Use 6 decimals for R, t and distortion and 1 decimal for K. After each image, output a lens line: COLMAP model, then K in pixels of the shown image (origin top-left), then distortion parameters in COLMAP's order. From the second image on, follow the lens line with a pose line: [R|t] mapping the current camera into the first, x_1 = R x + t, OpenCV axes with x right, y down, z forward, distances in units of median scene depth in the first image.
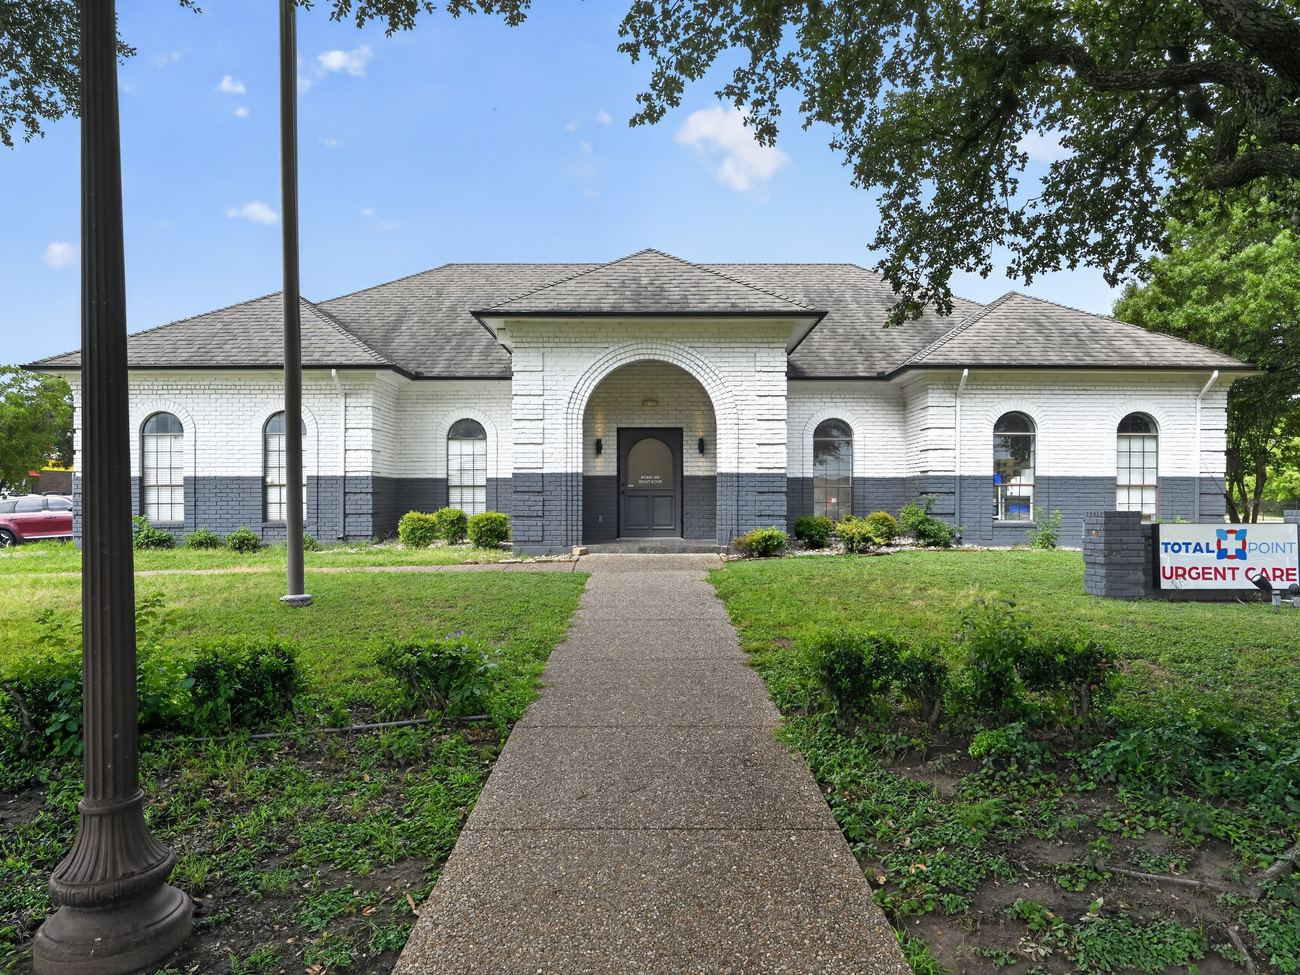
lens RADIAL K [[1975.2, 0, 650.8], [0, 1975.2, 487.7], [0, 0, 1]] dist [-0.024844, 0.000000]
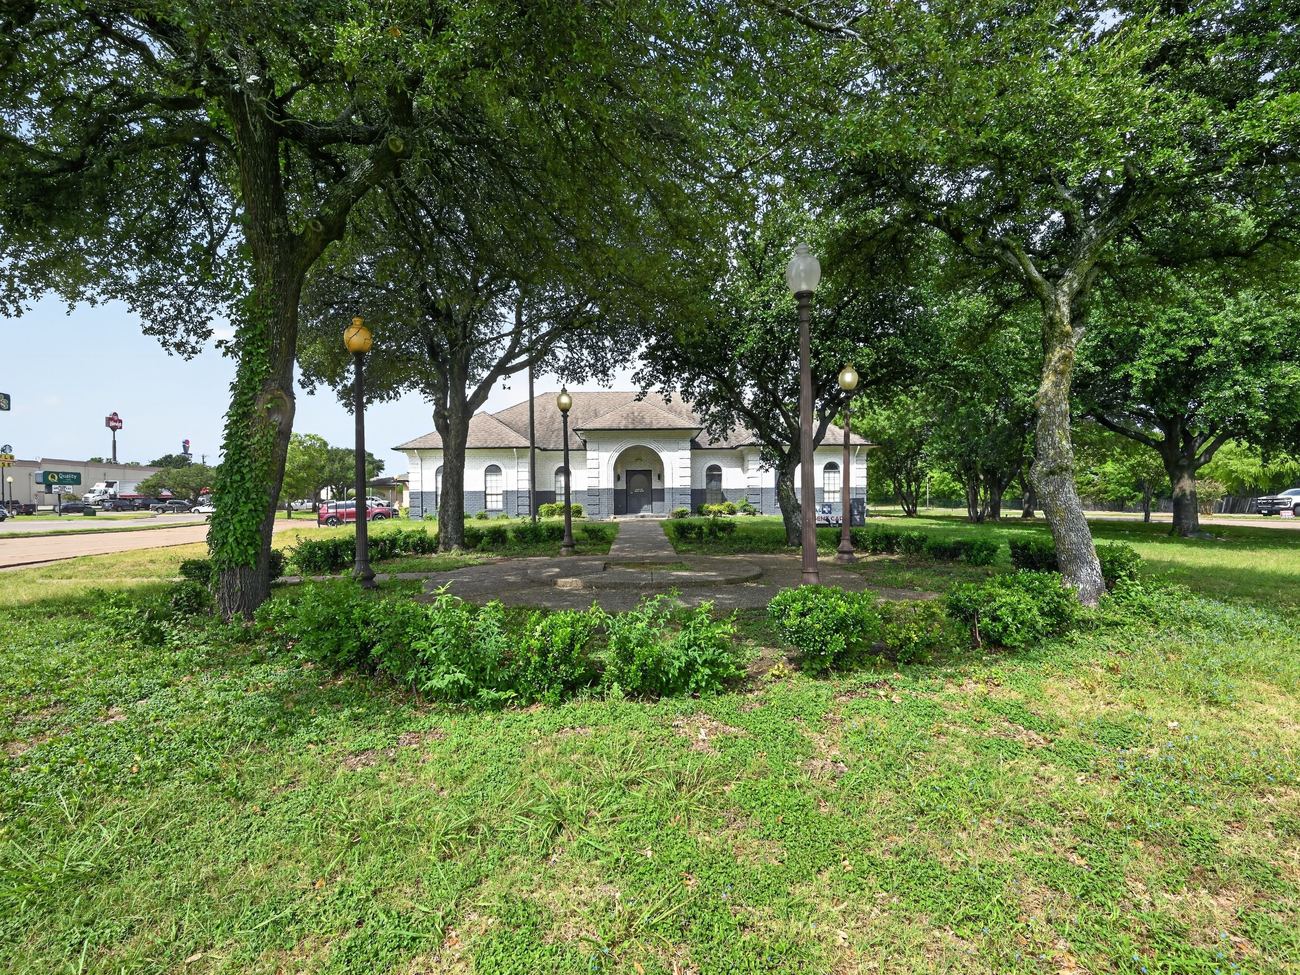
lens RADIAL K [[1975.2, 0, 649.9], [0, 1975.2, 487.7], [0, 0, 1]] dist [-0.024844, 0.000000]
pose [[0.999919, -0.010339, 0.007475, -0.005690], [0.010384, 0.999927, -0.006125, 0.008619], [-0.007411, 0.006202, 0.999953, -1.650424]]
